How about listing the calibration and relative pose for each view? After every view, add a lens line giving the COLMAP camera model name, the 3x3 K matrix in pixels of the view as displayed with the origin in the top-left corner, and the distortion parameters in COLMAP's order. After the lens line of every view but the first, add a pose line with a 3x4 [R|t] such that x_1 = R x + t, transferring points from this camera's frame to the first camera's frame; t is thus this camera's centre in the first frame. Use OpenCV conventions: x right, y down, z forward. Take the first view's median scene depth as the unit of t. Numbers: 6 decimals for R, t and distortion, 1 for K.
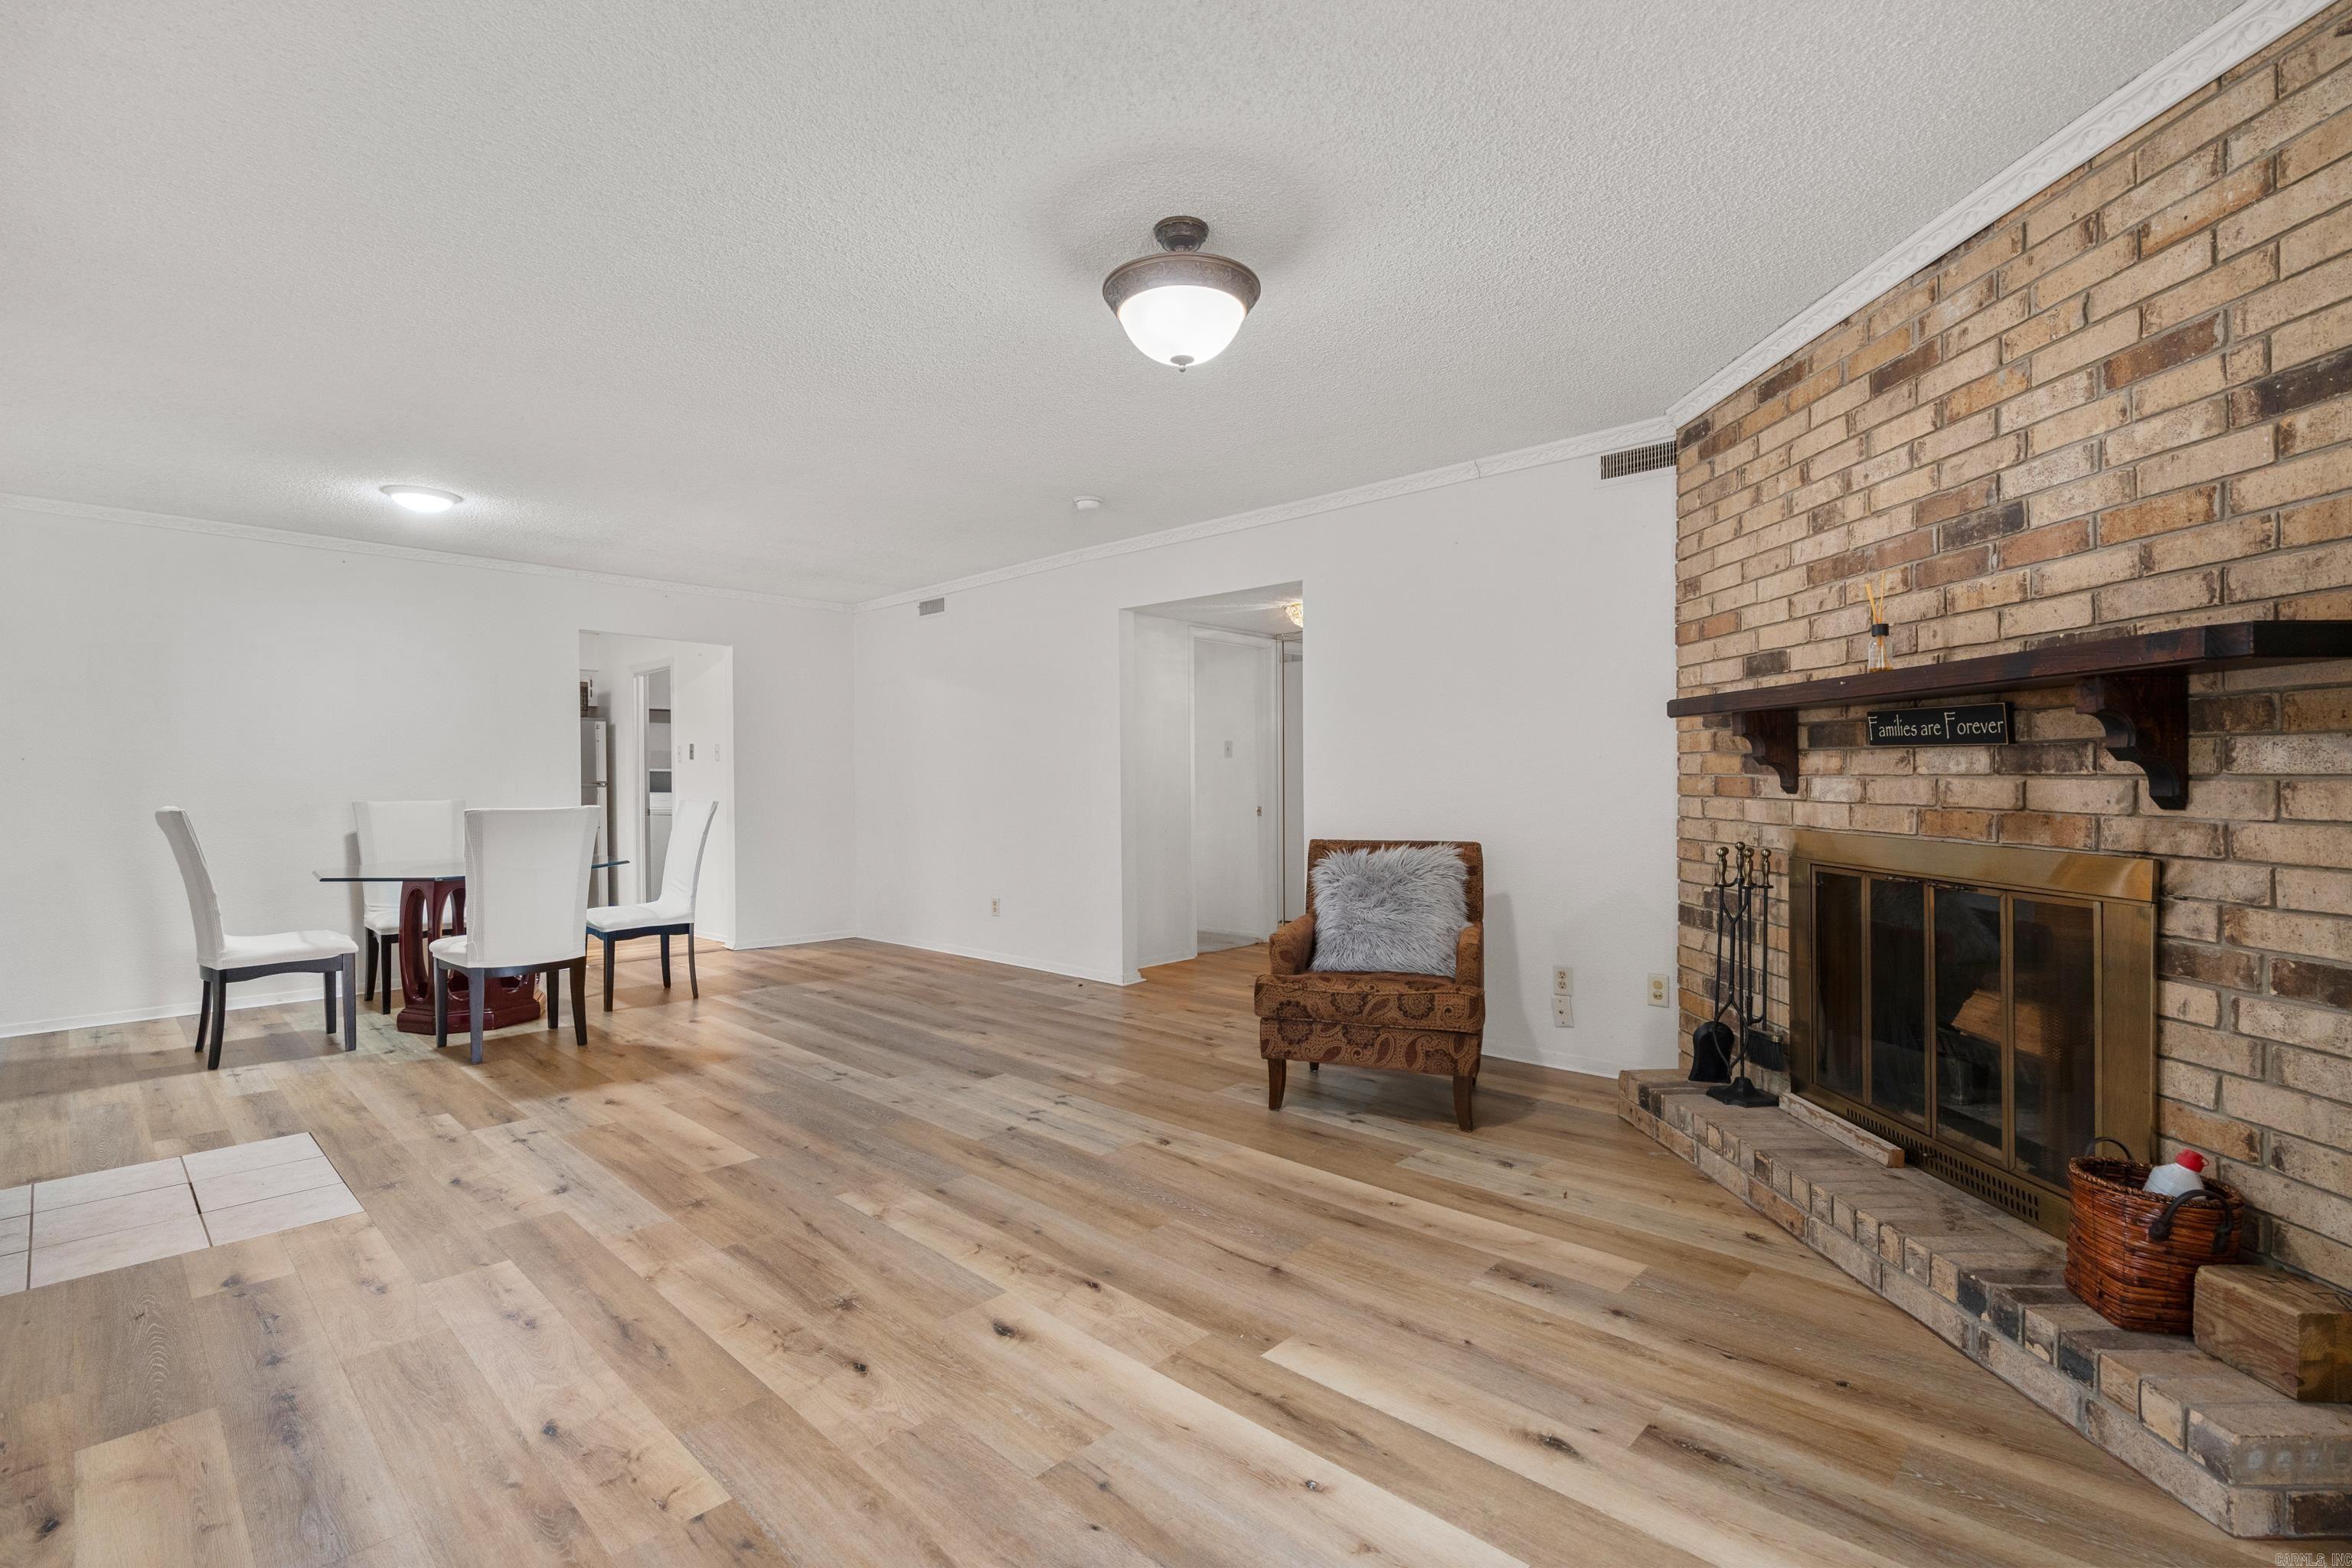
lens RADIAL K [[1077.6, 0, 1187.4], [0, 1077.6, 786.4], [0, 0, 1]] dist [-0.000602, 0.000559]
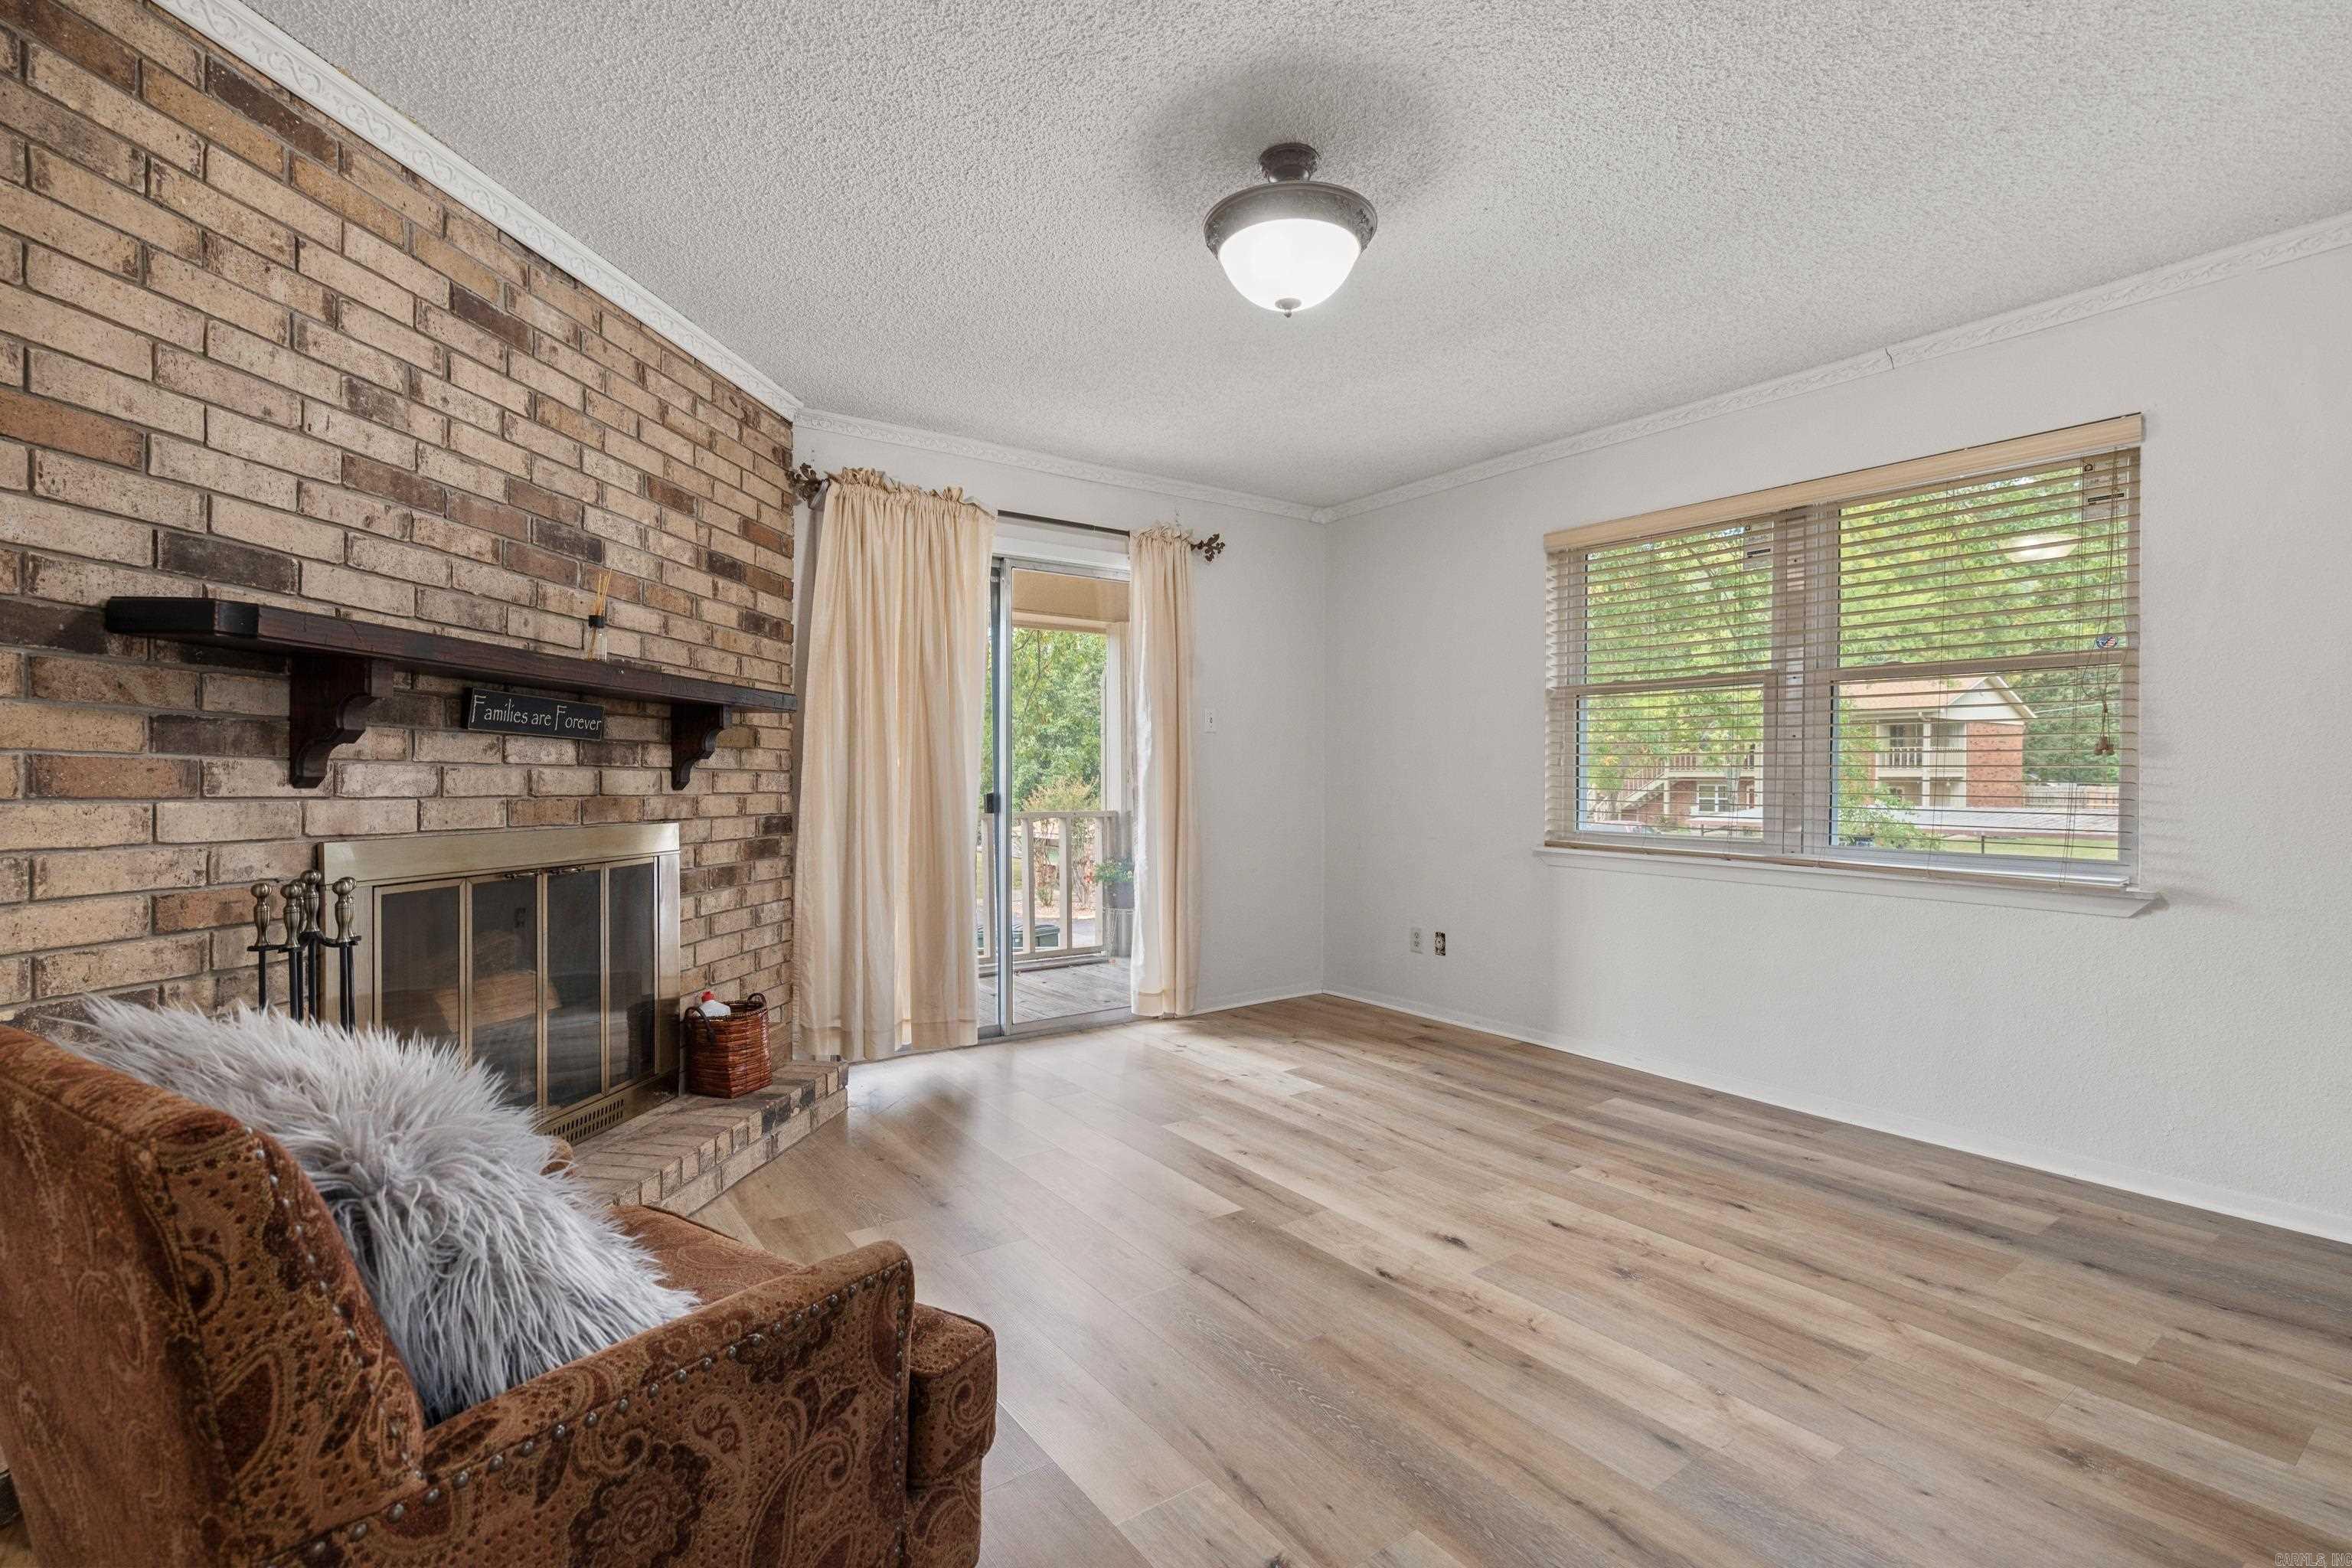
lens RADIAL K [[1077.6, 0, 1177.5], [0, 1077.6, 781.4], [0, 0, 1]] dist [-0.000602, 0.000559]
pose [[-0.981581, 0.002111, 0.191035, -0.085937], [0.003600, 0.999966, 0.007447, -0.000220], [-0.191012, 0.007998, -0.981555, 1.900311]]
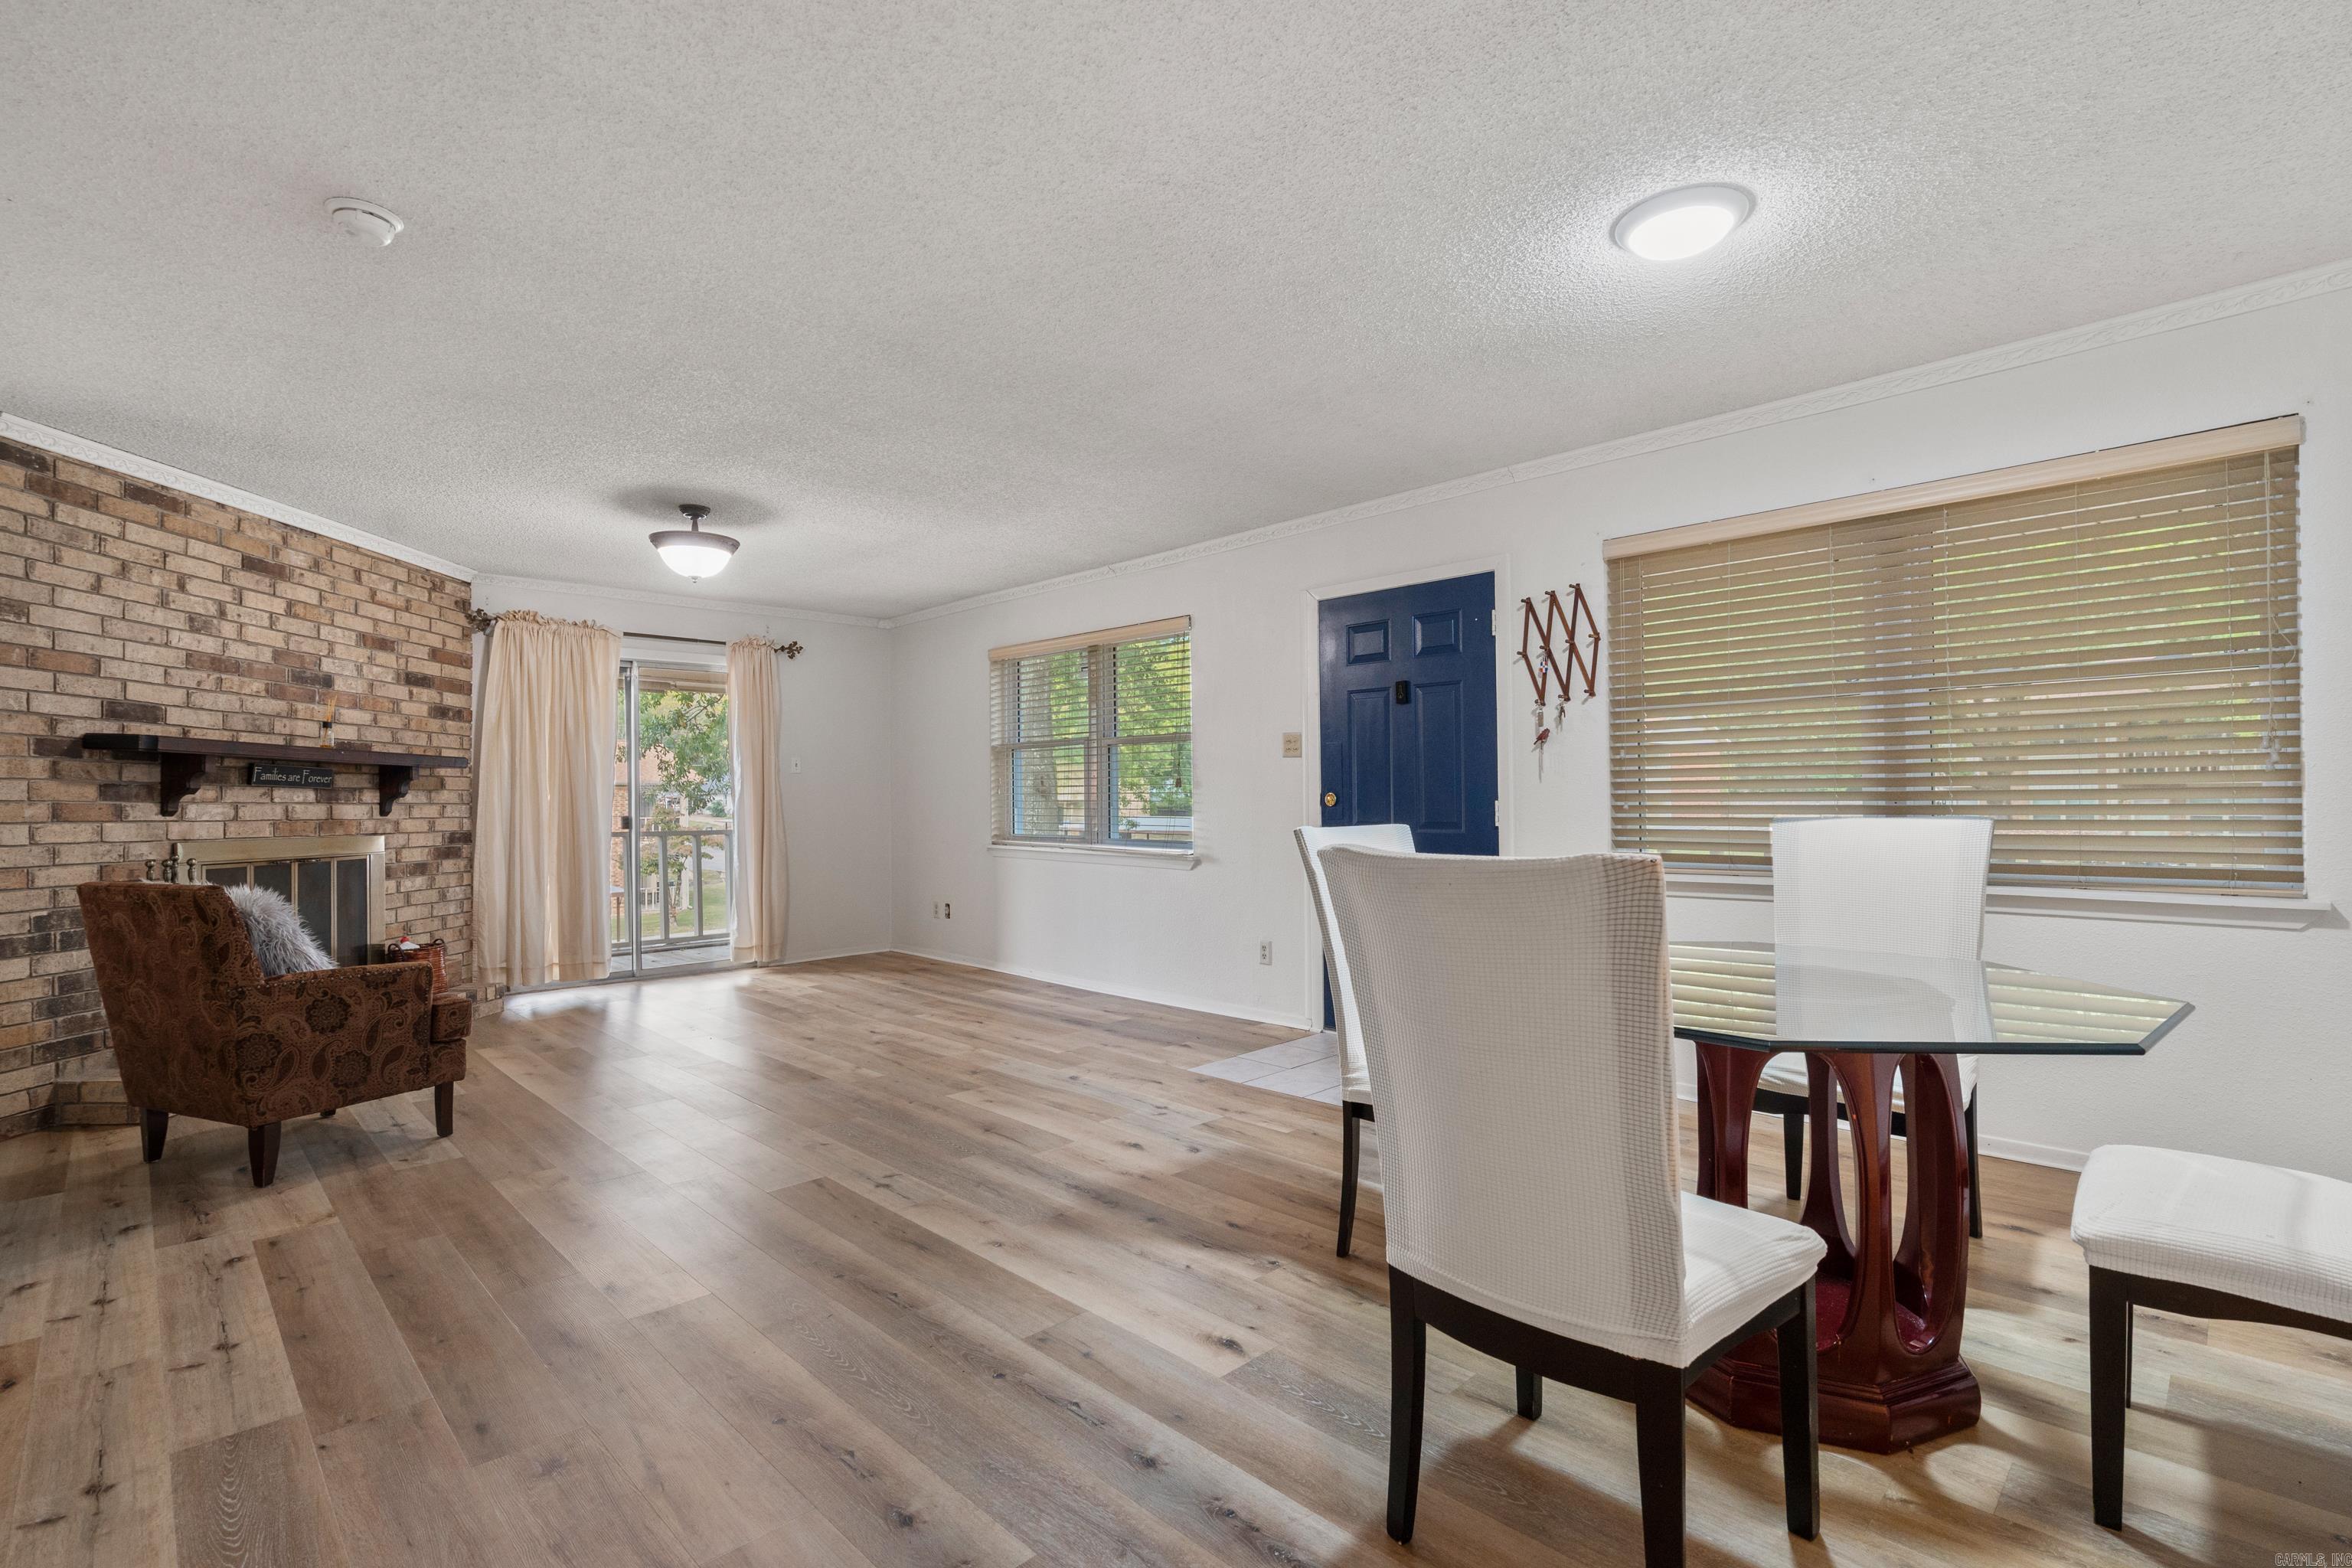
lens RADIAL K [[1077.6, 0, 1174.6], [0, 1077.6, 785.8], [0, 0, 1]] dist [-0.000602, 0.000559]
pose [[-0.999197, 0.015748, 0.036843, -0.902202], [0.015450, 0.999846, -0.008370, -0.000851], [-0.036970, -0.007794, -0.999286, 2.833221]]
